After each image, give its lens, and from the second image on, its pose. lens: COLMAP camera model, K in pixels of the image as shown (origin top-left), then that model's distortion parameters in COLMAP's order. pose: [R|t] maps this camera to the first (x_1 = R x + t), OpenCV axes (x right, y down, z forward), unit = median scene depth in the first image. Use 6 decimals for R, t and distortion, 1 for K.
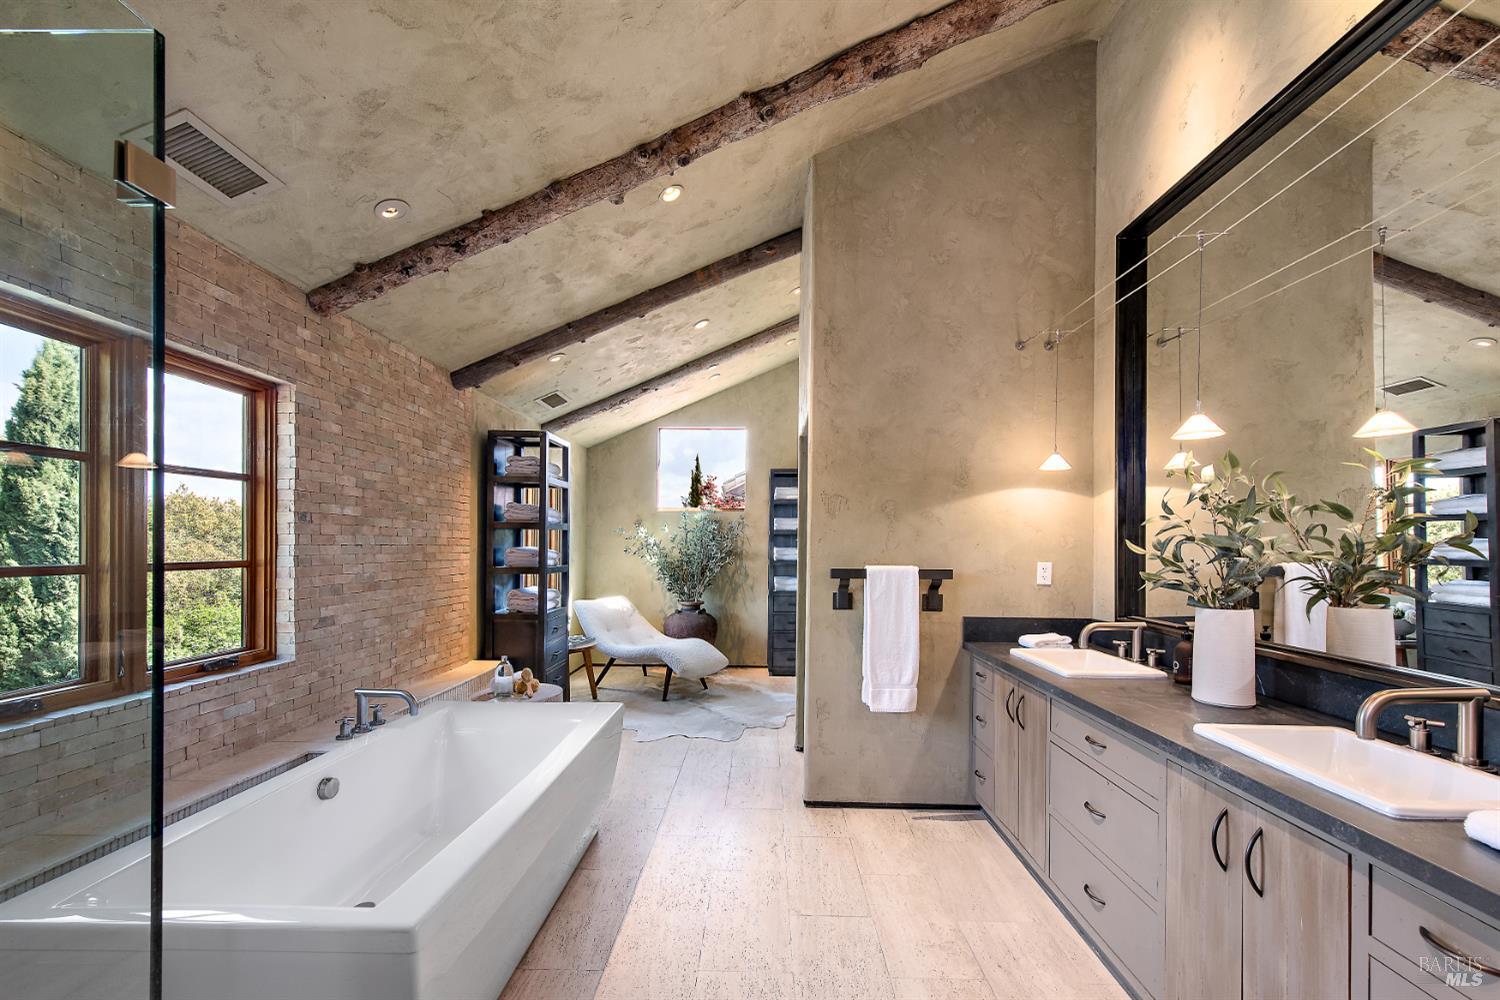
lens RADIAL K [[619.8, 0, 755.3], [0, 619.8, 536.6], [0, 0, 1]] dist [0.006512, -0.000465]
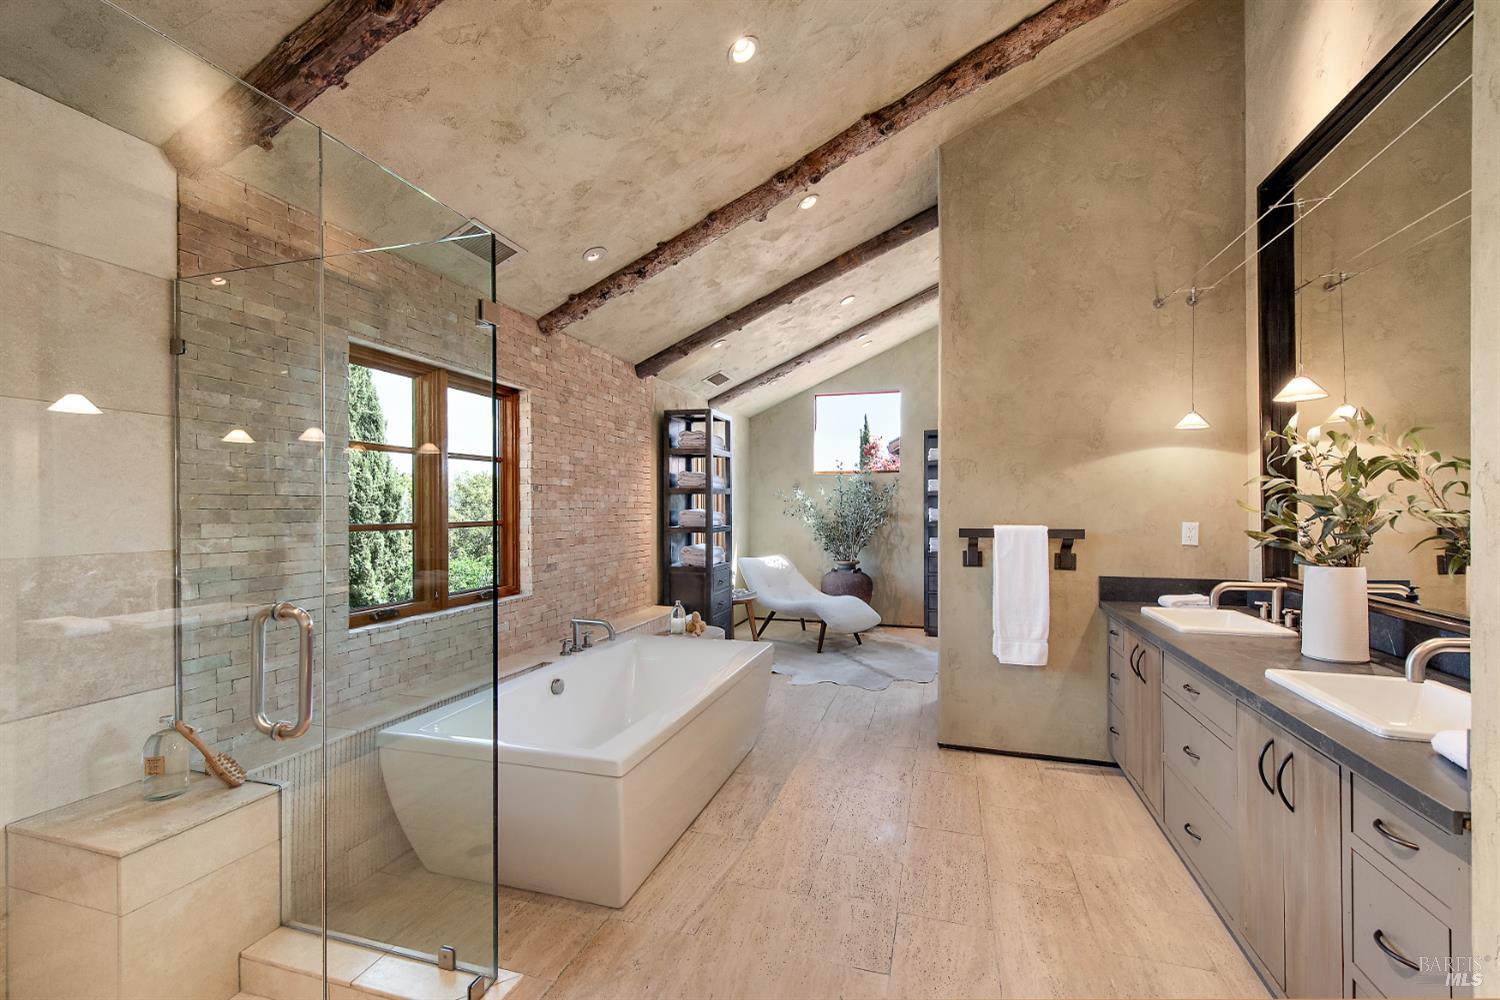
lens RADIAL K [[652.7, 0, 750.0], [0, 652.7, 500.0], [0, 0, 1]] dist [-0.001215, -0.000240]
pose [[0.960721, -0.009324, -0.277359, 0.086917], [0.010258, 0.999946, 0.001917, -0.002819], [0.277326, -0.004687, 0.960765, -0.186297]]
